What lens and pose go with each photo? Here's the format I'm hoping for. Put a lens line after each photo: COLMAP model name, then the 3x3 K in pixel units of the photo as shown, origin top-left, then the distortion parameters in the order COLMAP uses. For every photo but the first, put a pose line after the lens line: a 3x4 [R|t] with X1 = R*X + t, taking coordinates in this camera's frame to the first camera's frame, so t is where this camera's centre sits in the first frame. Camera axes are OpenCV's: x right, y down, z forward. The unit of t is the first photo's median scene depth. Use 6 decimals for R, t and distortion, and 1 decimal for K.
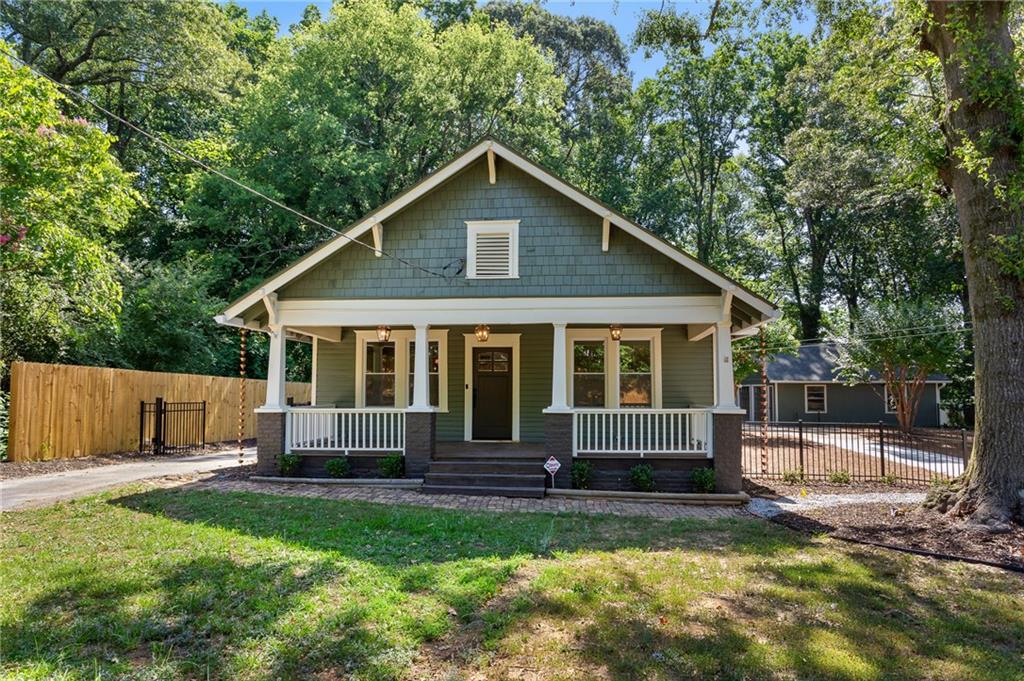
lens RADIAL K [[528.0, 0, 512.0], [0, 528.0, 340.5], [0, 0, 1]] dist [-0.003378, -0.000388]
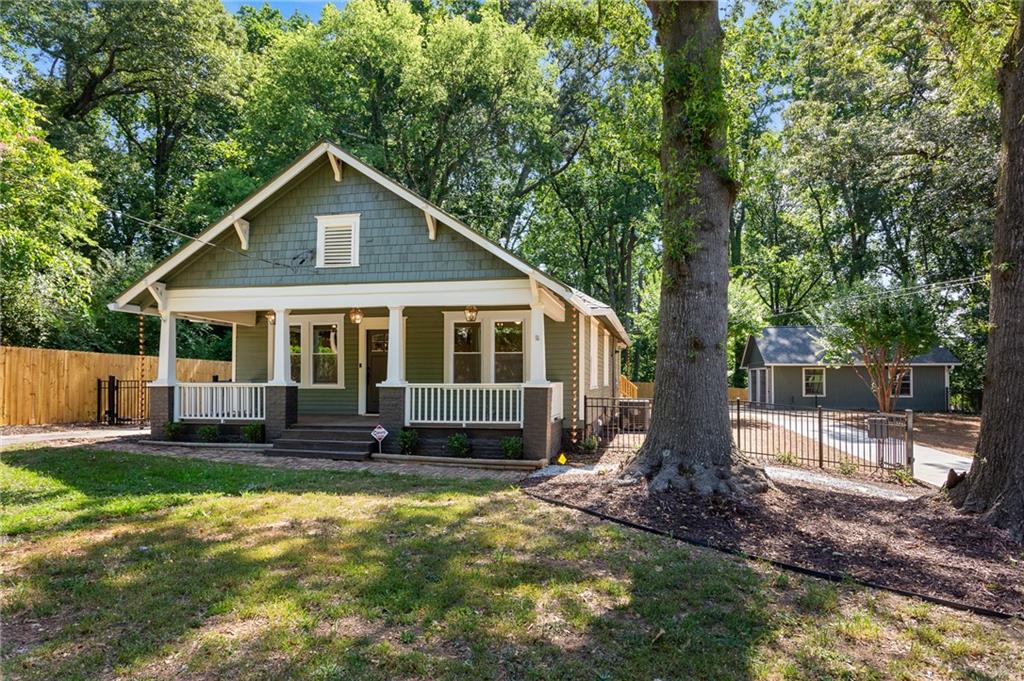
lens RADIAL K [[528.0, 0, 512.0], [0, 528.0, 340.5], [0, 0, 1]] dist [-0.003378, -0.000388]
pose [[0.994846, -0.006391, -0.101195, 0.425105], [0.009125, 0.999605, 0.026576, 0.011228], [0.100985, -0.027363, 0.994512, -0.074785]]
